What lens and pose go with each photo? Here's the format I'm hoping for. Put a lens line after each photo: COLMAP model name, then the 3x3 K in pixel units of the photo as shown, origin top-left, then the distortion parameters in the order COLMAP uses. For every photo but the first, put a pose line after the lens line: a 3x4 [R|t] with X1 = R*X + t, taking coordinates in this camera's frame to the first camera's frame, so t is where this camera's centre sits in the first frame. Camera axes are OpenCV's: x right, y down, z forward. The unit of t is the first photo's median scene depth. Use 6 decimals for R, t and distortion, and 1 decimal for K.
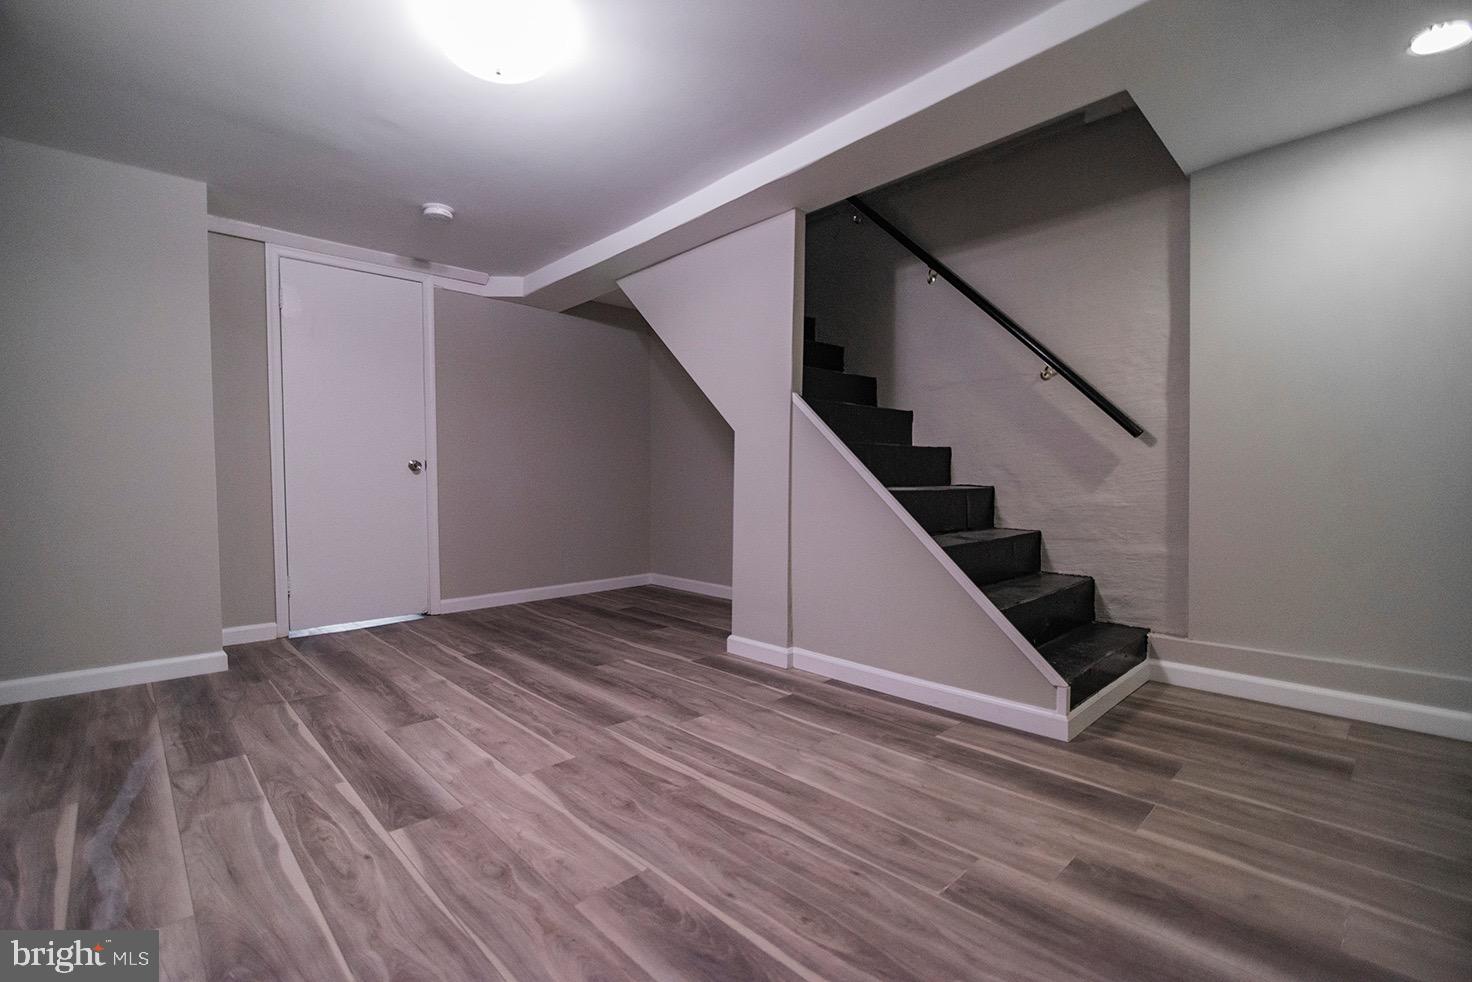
lens RADIAL K [[654.9, 0, 747.0], [0, 654.9, 492.9], [0, 0, 1]] dist [-0.015214, 0.002280]
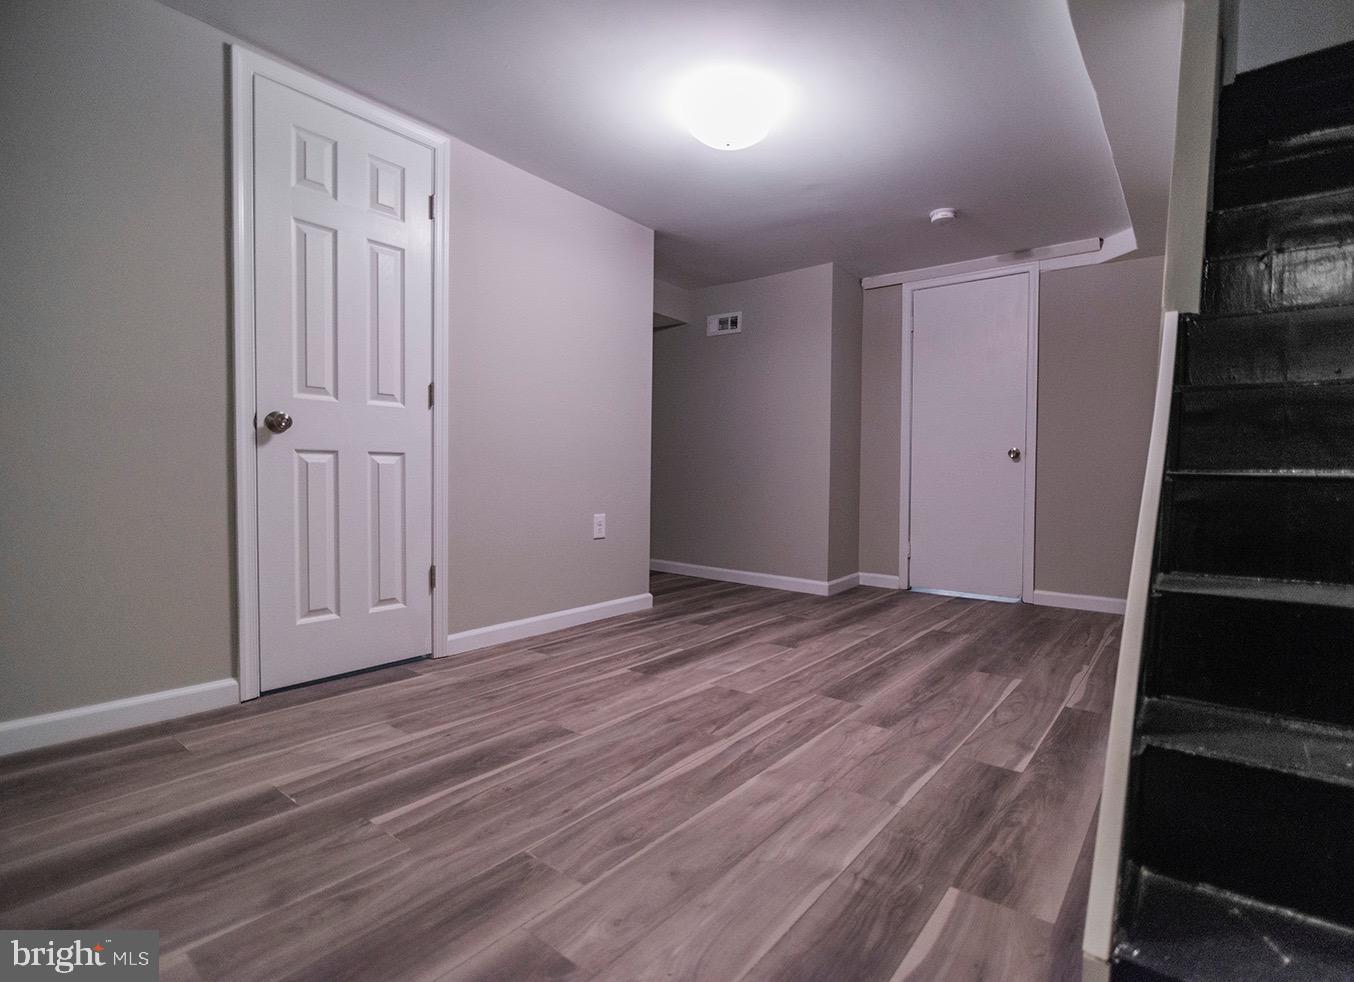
lens RADIAL K [[642.2, 0, 688.3], [0, 642.2, 487.0], [0, 0, 1]] dist [-0.014248, 0.000217]
pose [[0.154723, 0.029916, -0.987505, 0.834748], [-0.037727, 0.998991, 0.024352, 0.012088], [0.987237, 0.033488, 0.155695, 0.694335]]
